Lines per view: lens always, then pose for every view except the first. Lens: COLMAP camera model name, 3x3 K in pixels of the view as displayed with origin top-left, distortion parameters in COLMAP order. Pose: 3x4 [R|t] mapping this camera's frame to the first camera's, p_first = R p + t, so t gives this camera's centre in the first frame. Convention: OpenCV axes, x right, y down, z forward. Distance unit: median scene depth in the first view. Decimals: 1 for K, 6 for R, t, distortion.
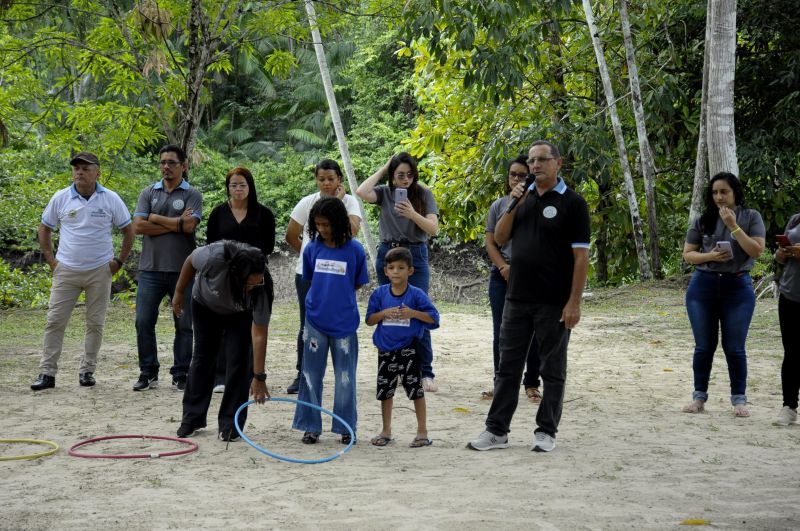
lens RADIAL K [[1966.3, 0, 407.5], [0, 1966.3, 262.9], [0, 0, 1]] dist [0.740205, 0.000000]
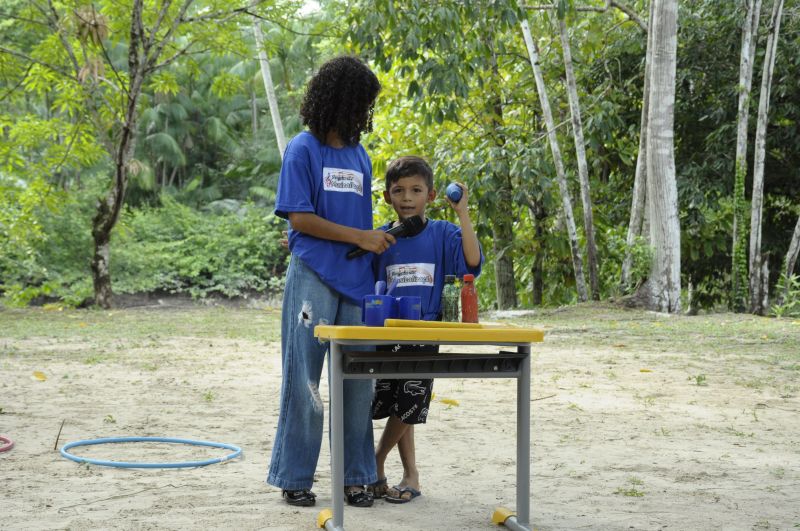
lens RADIAL K [[1595.5, 0, 394.2], [0, 1595.5, 269.0], [0, 0, 1]] dist [0.454308, 0.000000]
pose [[0.999636, 0.014531, 0.022741, 0.004501], [-0.013752, 0.999325, -0.034067, 0.021521], [-0.023221, 0.033742, 0.999161, 0.190029]]
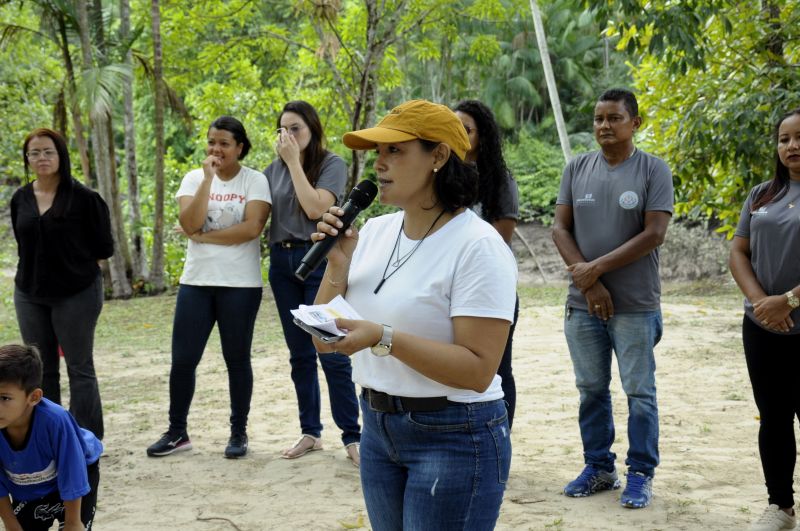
lens RADIAL K [[1388.2, 0, 388.4], [0, 1388.2, 265.1], [0, 0, 1]] dist [0.418183, 0.000000]
pose [[0.970353, -0.002620, -0.241678, 0.073304], [0.008469, 0.999696, 0.023167, -0.004587], [0.241544, -0.024527, 0.970080, 0.285657]]
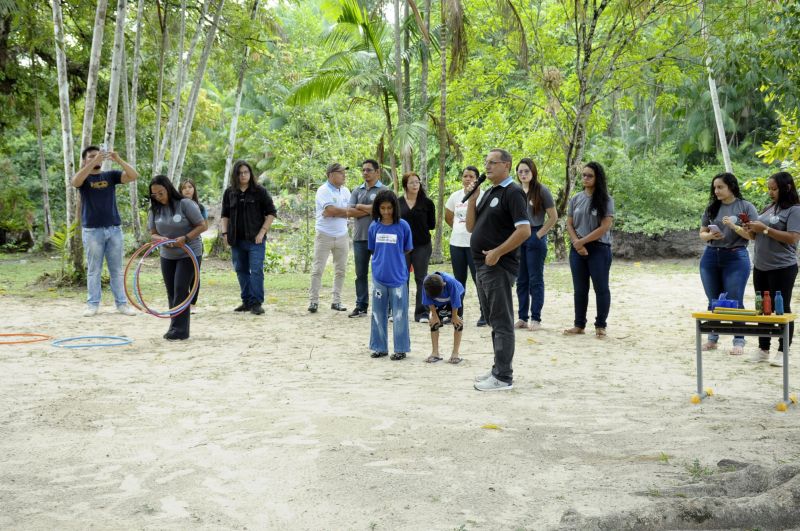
lens RADIAL K [[1216.0, 0, 398.6], [0, 1216.0, 296.5], [0, 0, 1]] dist [0.309304, 0.000000]
pose [[0.909139, 0.036670, -0.414876, 0.153856], [-0.016369, 0.998493, 0.052384, -0.001318], [0.416171, -0.040833, 0.908369, 0.078018]]
